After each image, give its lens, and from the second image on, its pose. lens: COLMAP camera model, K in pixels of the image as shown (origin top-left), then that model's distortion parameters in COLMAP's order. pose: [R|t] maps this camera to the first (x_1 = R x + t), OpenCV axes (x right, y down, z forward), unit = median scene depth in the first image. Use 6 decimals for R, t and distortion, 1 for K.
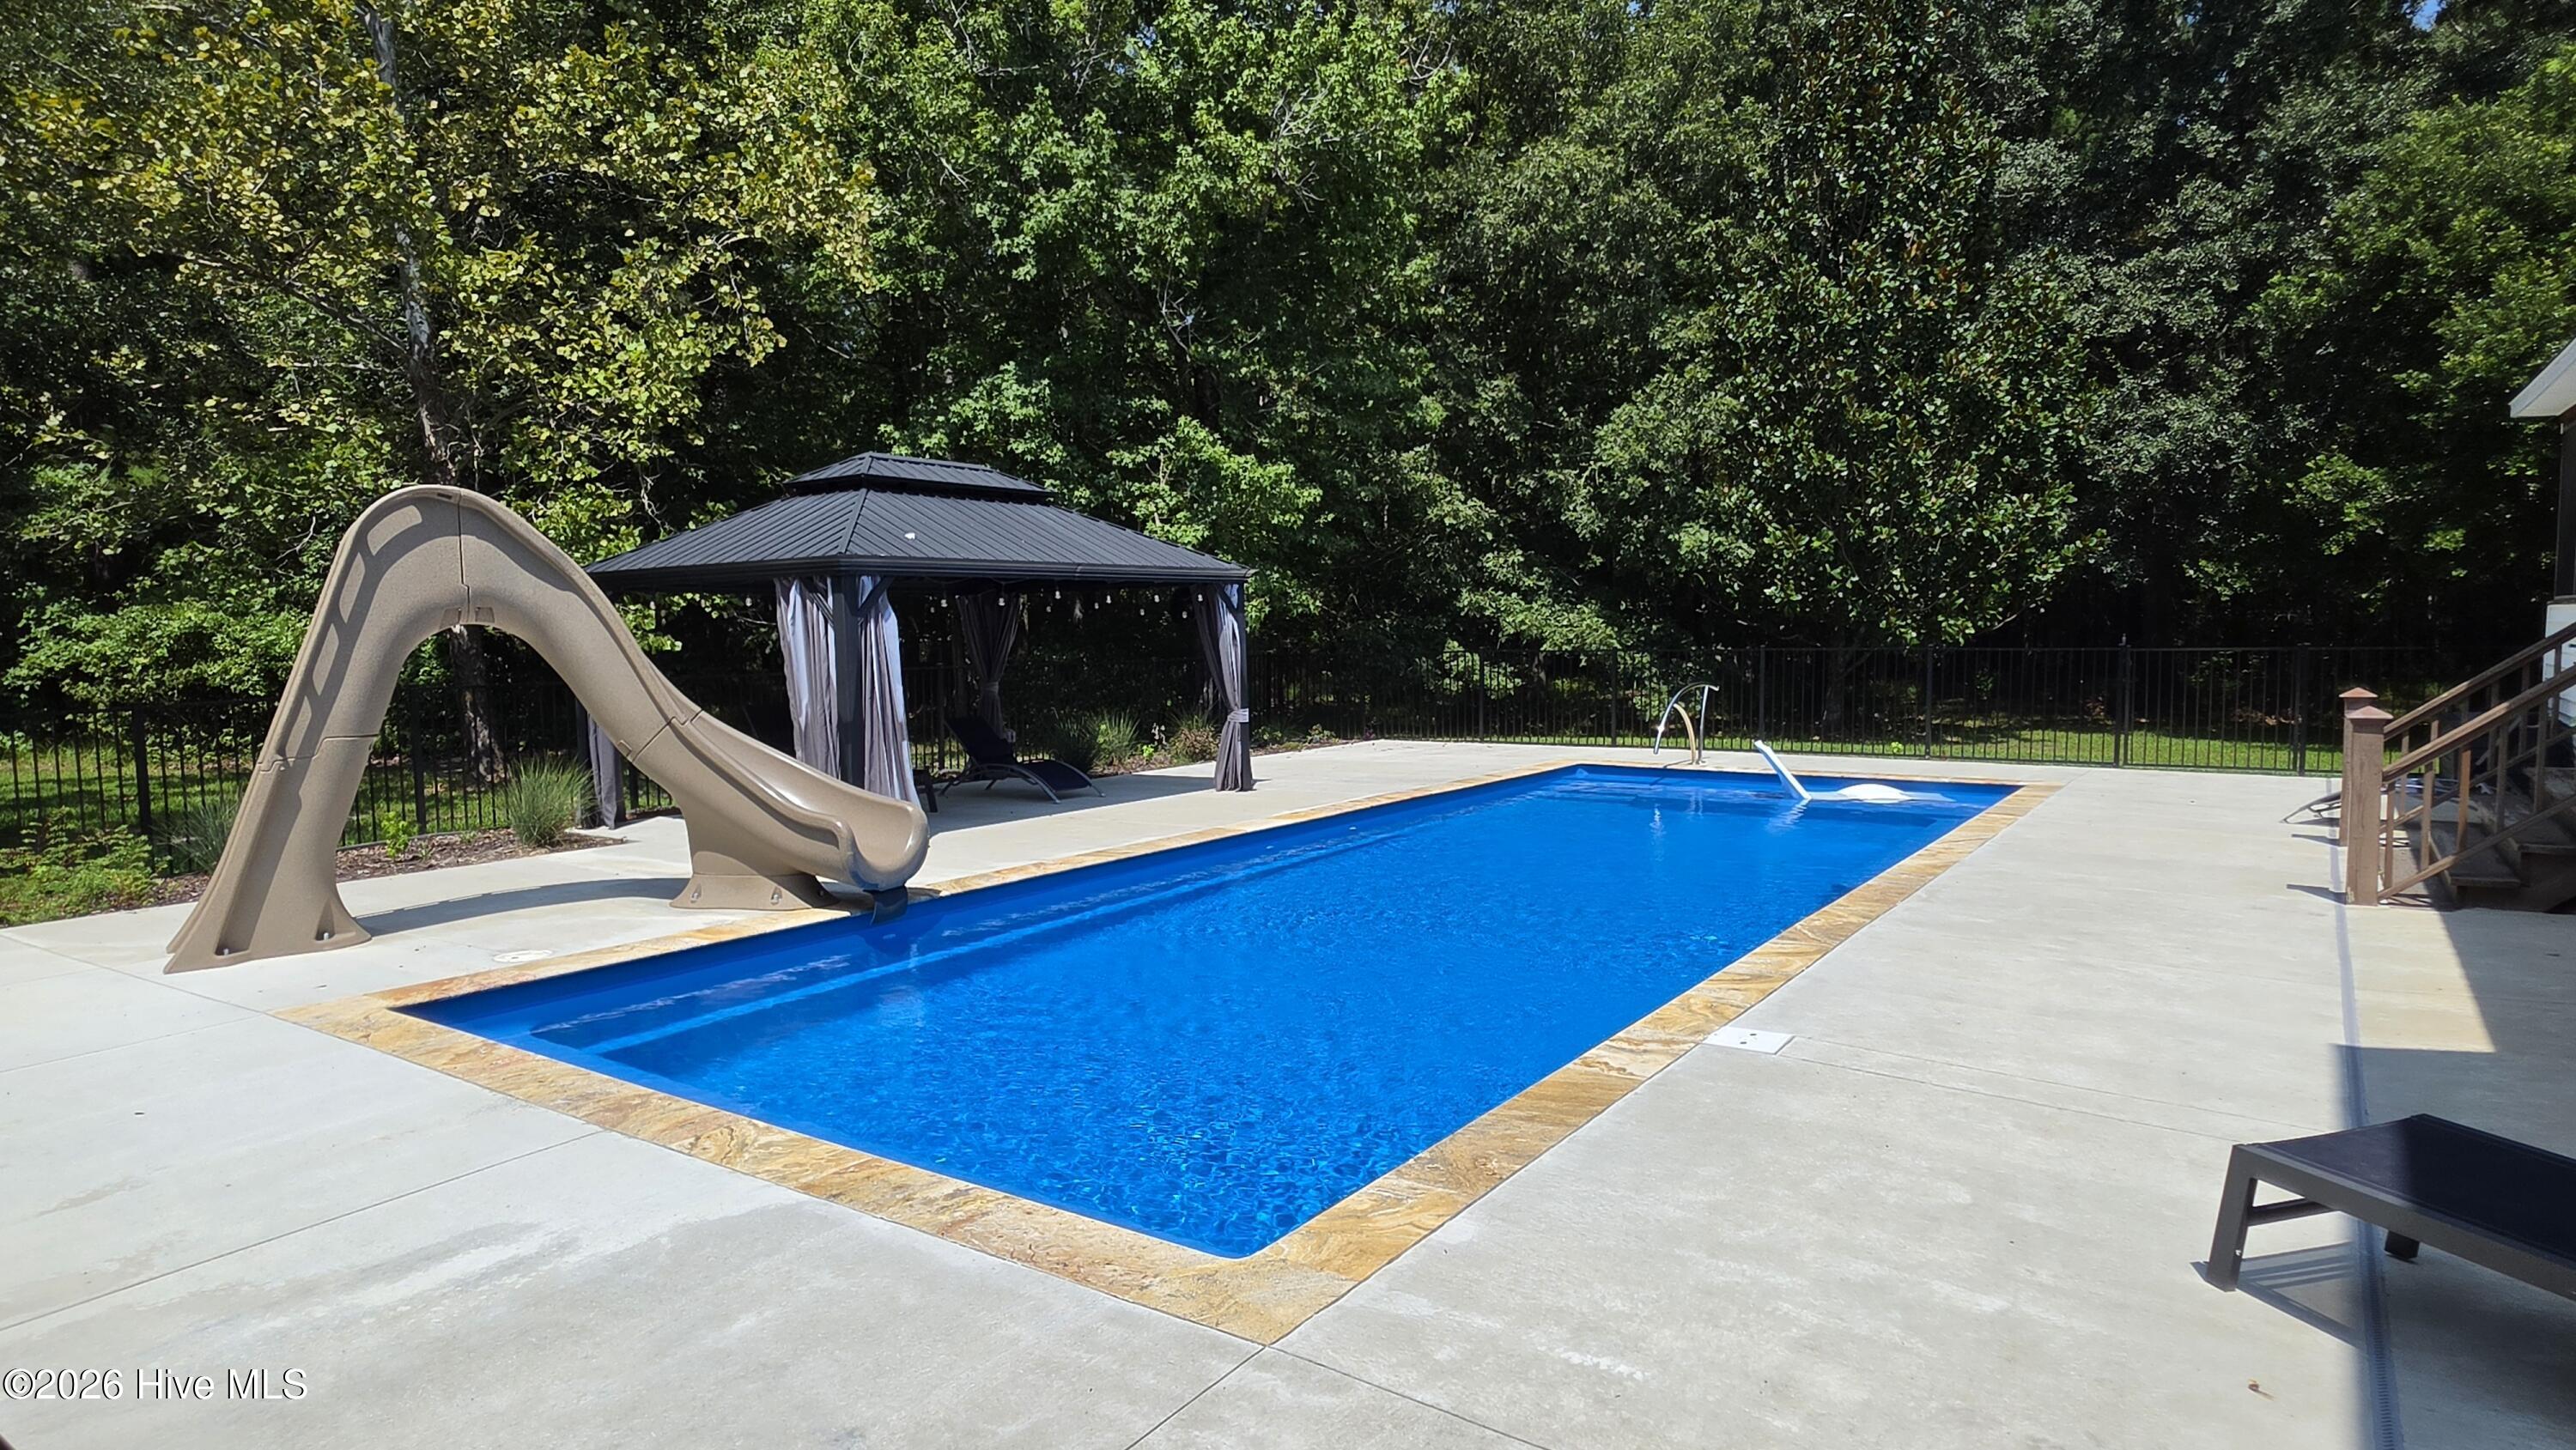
lens RADIAL K [[1476.1, 0, 1294.0], [0, 1476.1, 722.7], [0, 0, 1]] dist [0.000621, 0.003340]
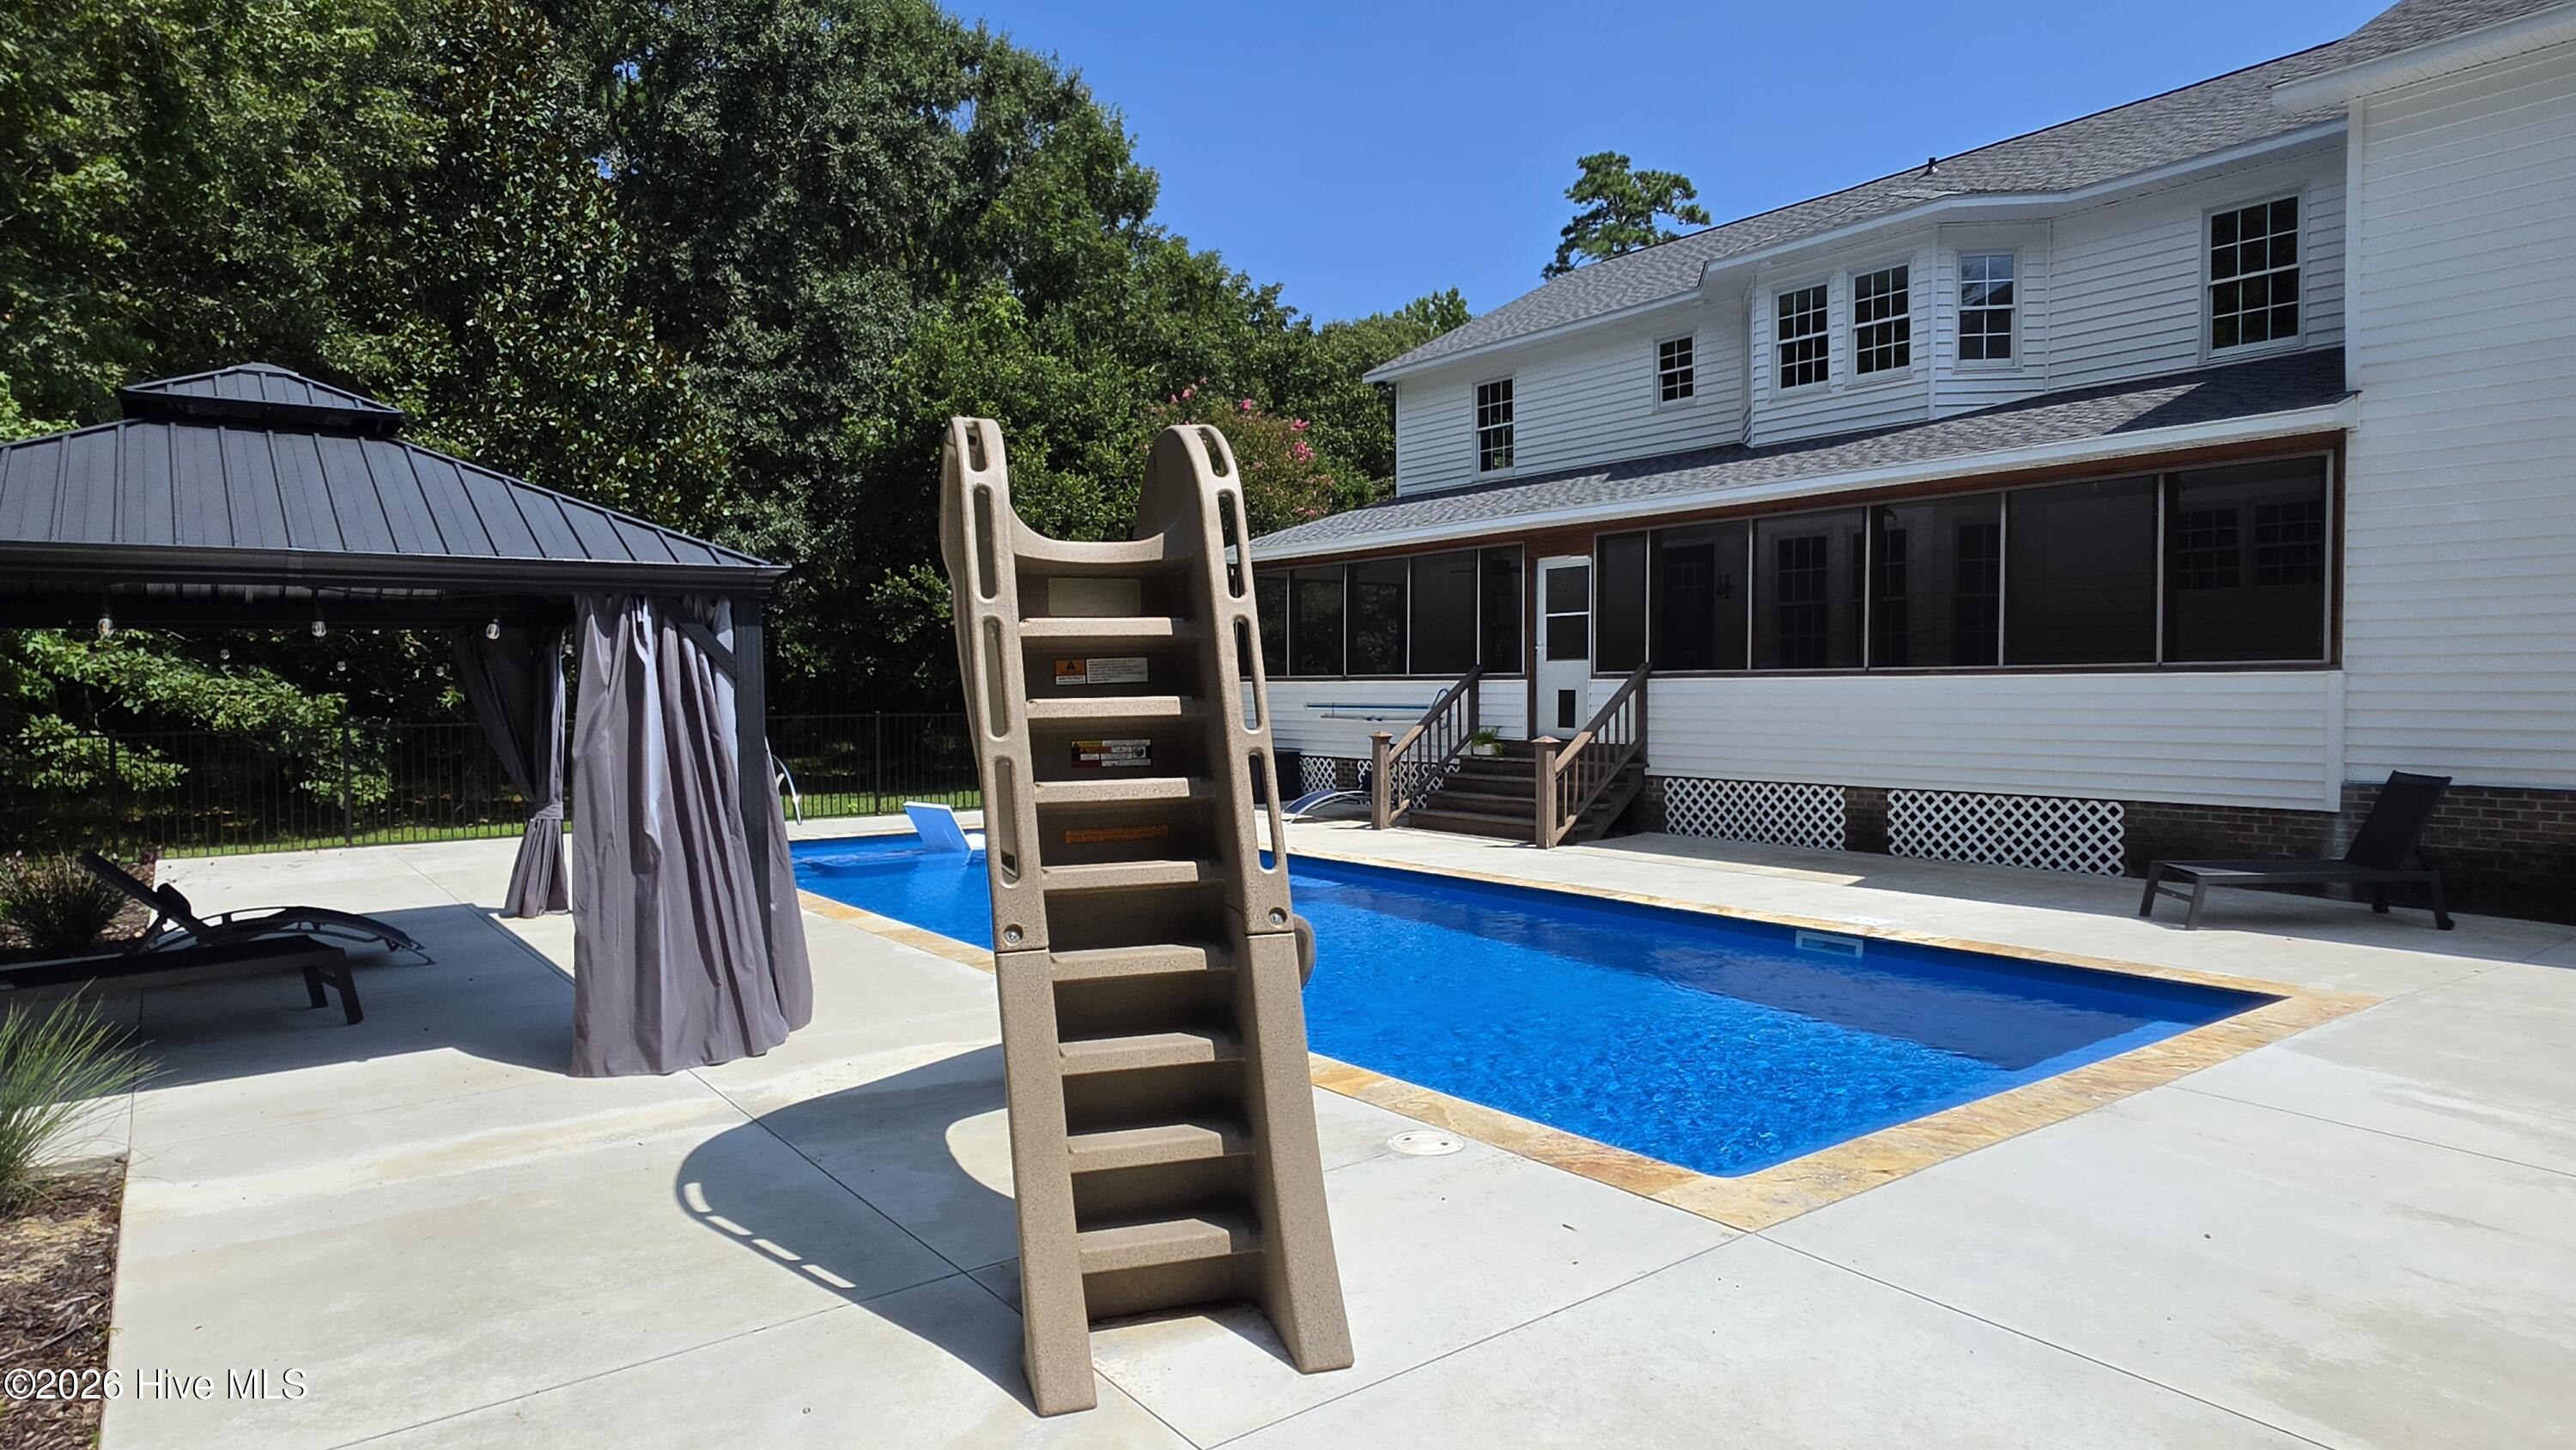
lens RADIAL K [[1476.1, 0, 1264.1], [0, 1476.1, 722.3], [0, 0, 1]] dist [0.000621, 0.003340]
pose [[0.325728, -0.011307, 0.945396, -0.694686], [0.061426, 0.998069, -0.009227, -0.021928], [-0.943466, 0.061078, 0.325793, 0.480774]]
